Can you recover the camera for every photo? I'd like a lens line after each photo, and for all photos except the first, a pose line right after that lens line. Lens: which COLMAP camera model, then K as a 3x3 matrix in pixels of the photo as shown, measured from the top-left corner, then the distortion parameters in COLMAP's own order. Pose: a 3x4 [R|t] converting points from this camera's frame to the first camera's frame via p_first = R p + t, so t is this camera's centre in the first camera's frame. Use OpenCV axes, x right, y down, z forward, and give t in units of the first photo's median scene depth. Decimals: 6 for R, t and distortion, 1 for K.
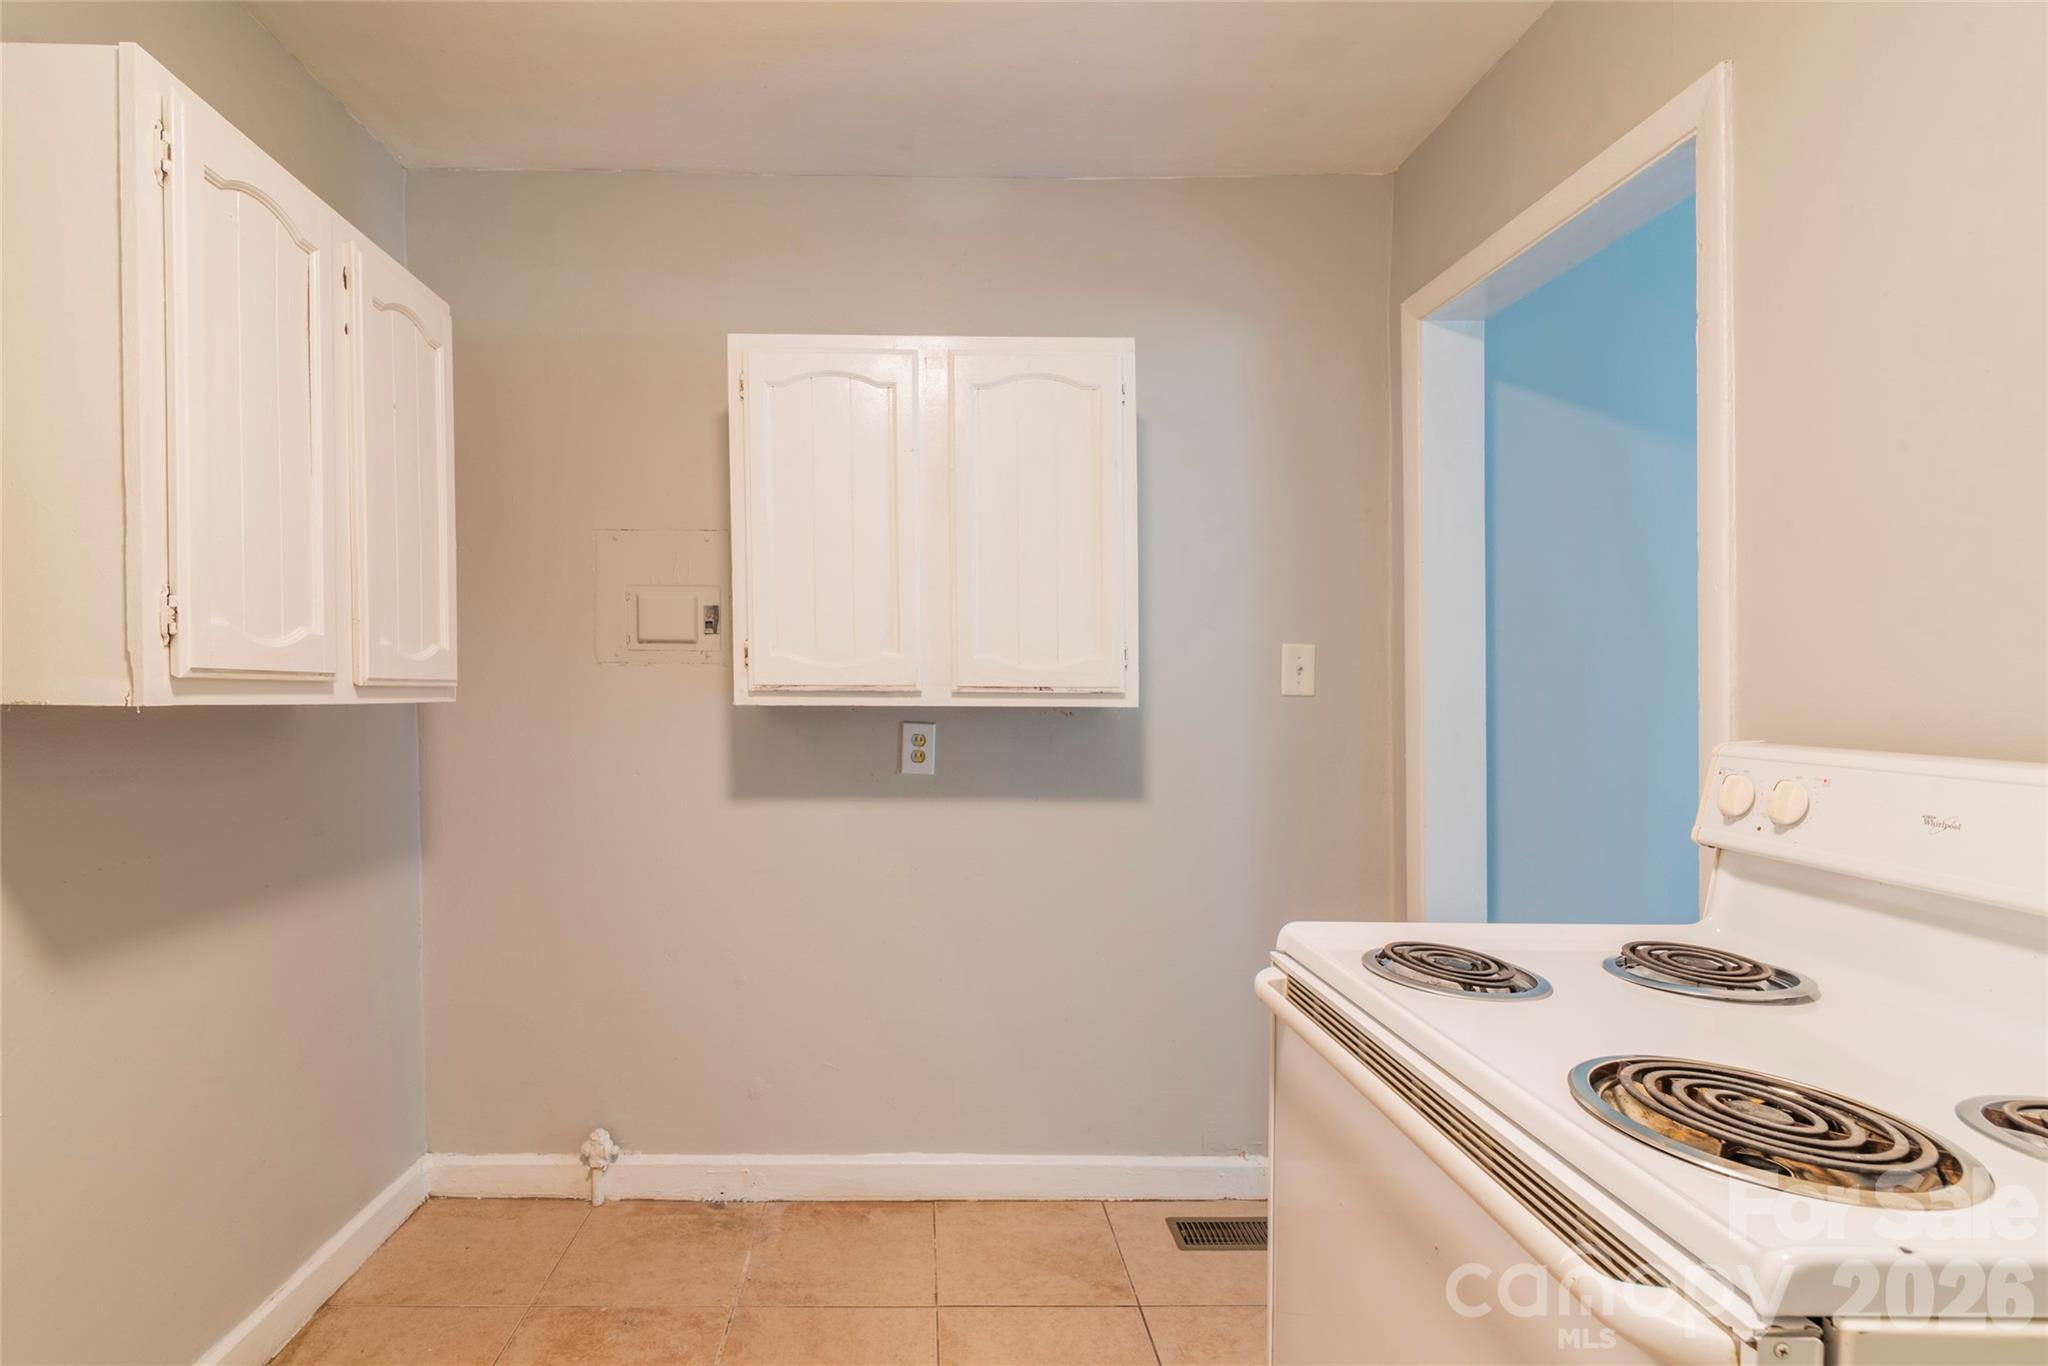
lens RADIAL K [[973.4, 0, 989.8], [0, 973.4, 681.1], [0, 0, 1]] dist [0.007217, -0.000539]
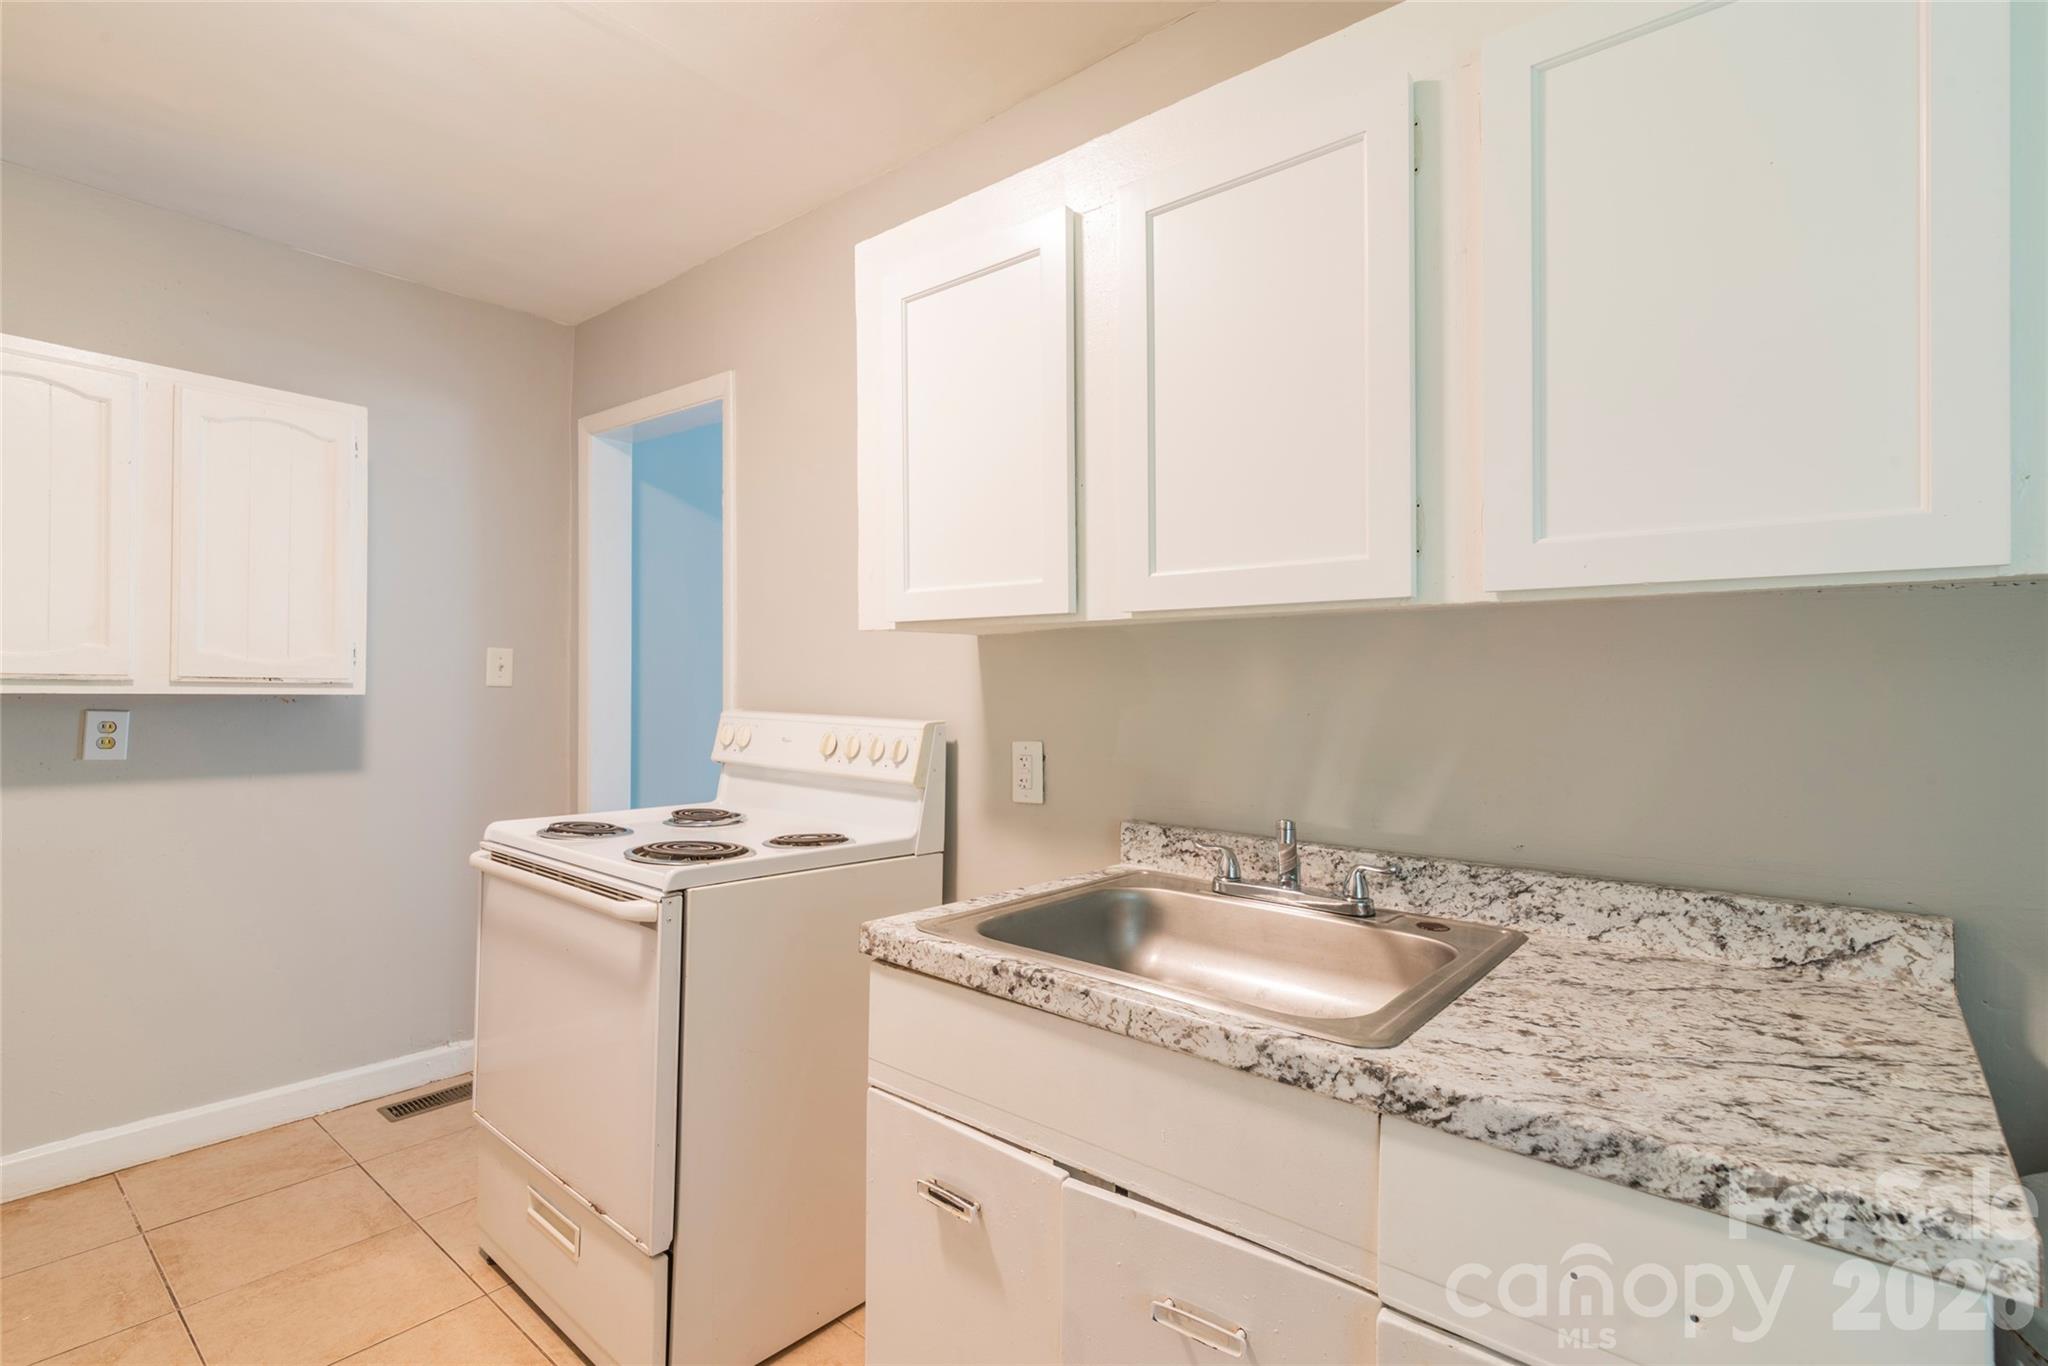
lens RADIAL K [[973.4, 0, 989.8], [0, 973.4, 681.1], [0, 0, 1]] dist [0.007217, -0.000539]
pose [[0.714904, 0.010651, 0.699141, -0.155116], [-0.014738, 0.999891, -0.000162, -0.002661], [-0.699067, -0.010188, 0.714983, -0.480095]]
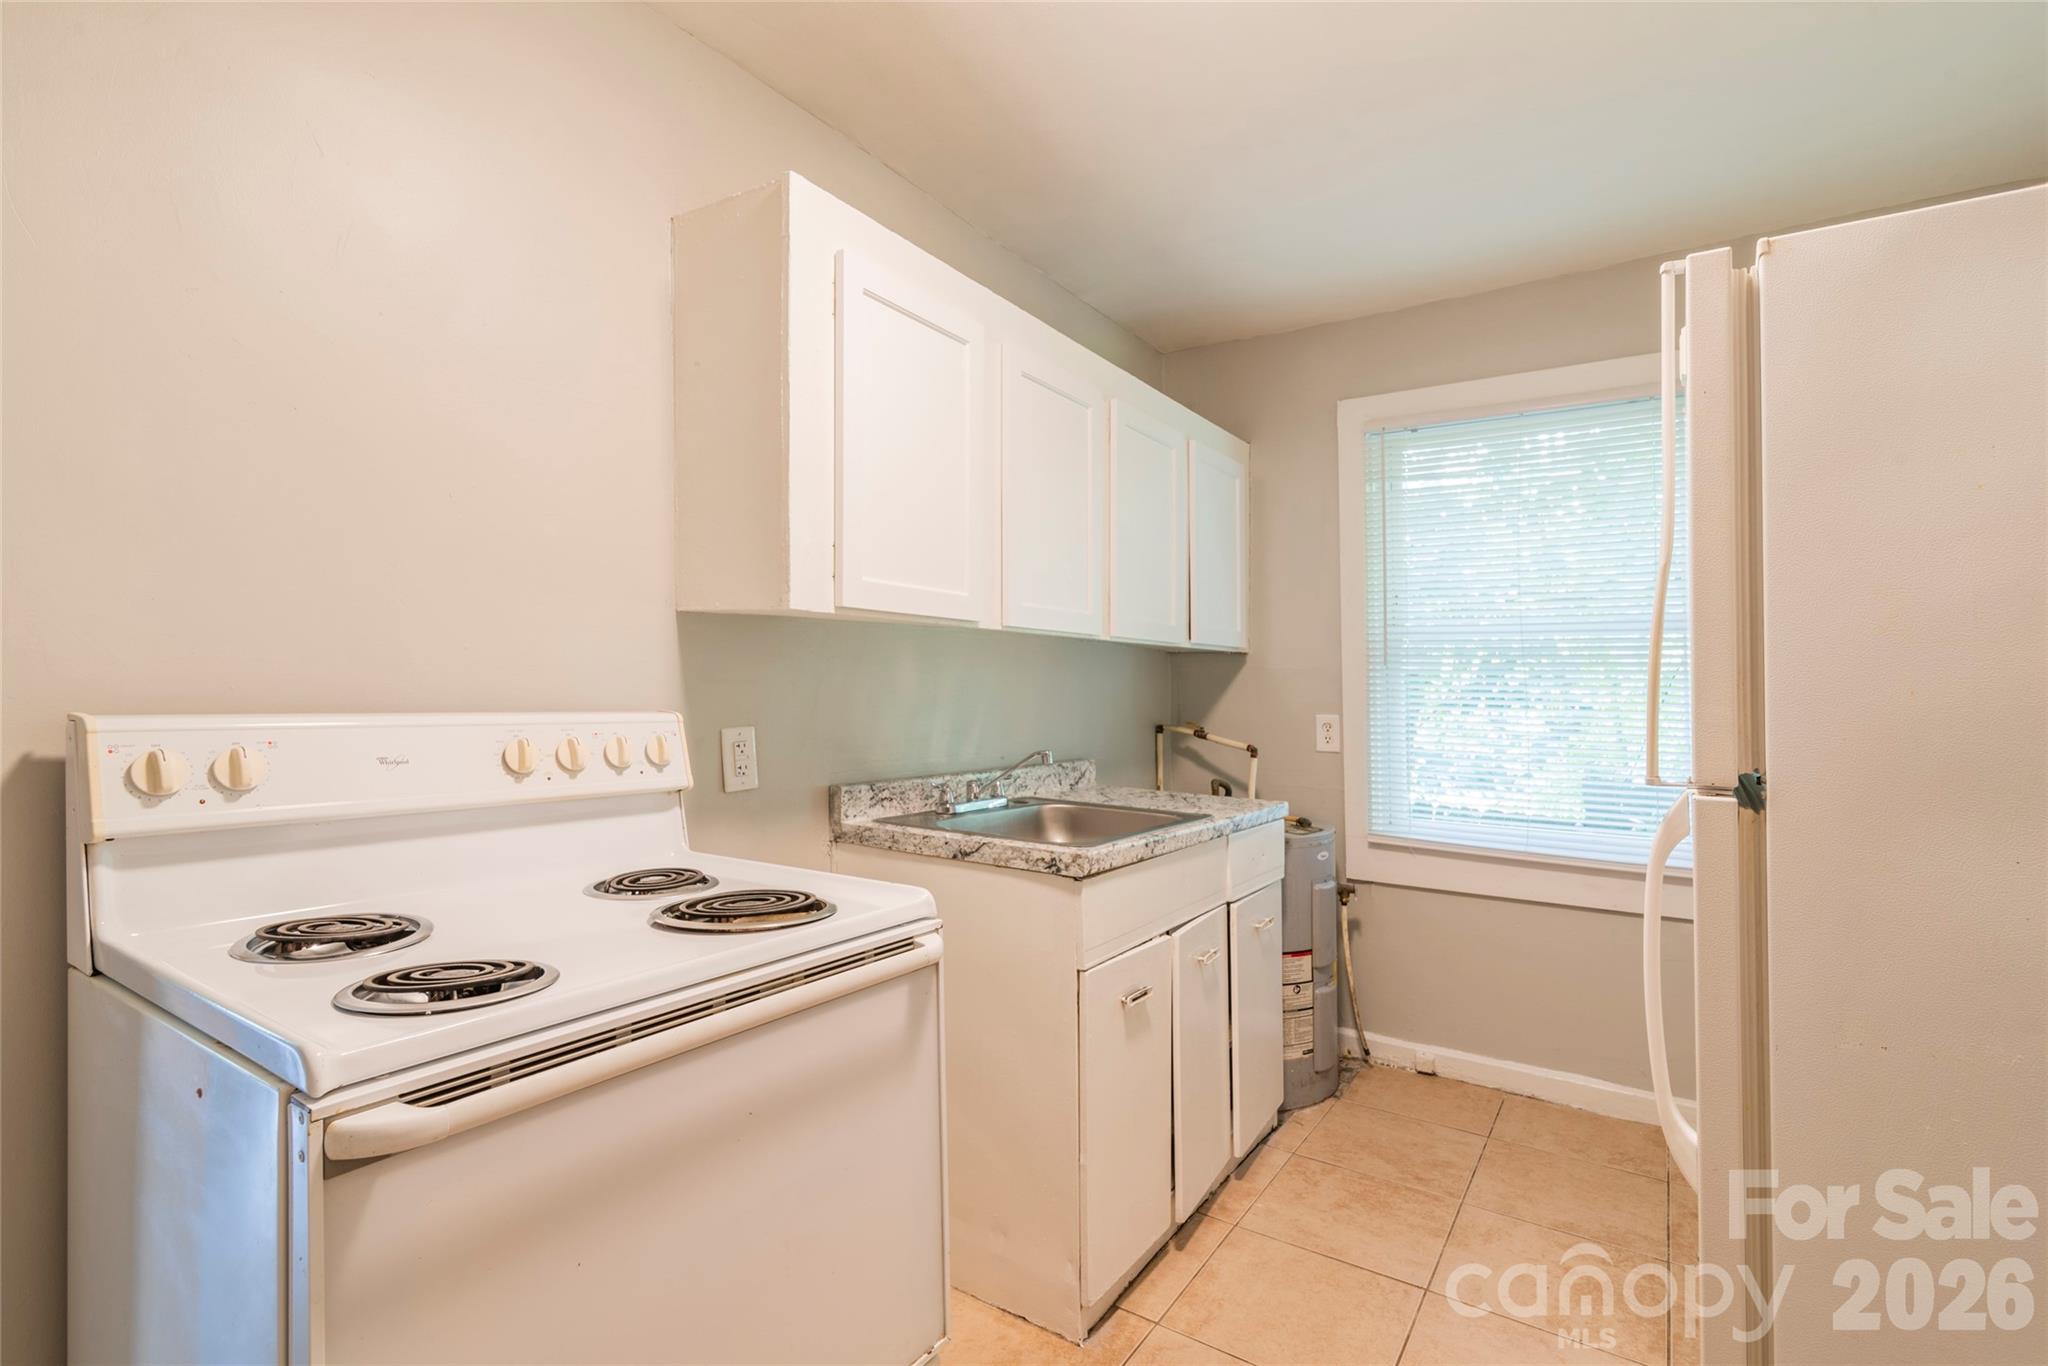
lens RADIAL K [[973.4, 0, 989.8], [0, 973.4, 681.1], [0, 0, 1]] dist [0.007217, -0.000539]
pose [[-0.776337, -0.004278, 0.630304, -0.234600], [-0.015703, 0.999798, -0.012555, 0.017329], [-0.630123, -0.019645, -0.776247, 0.691288]]
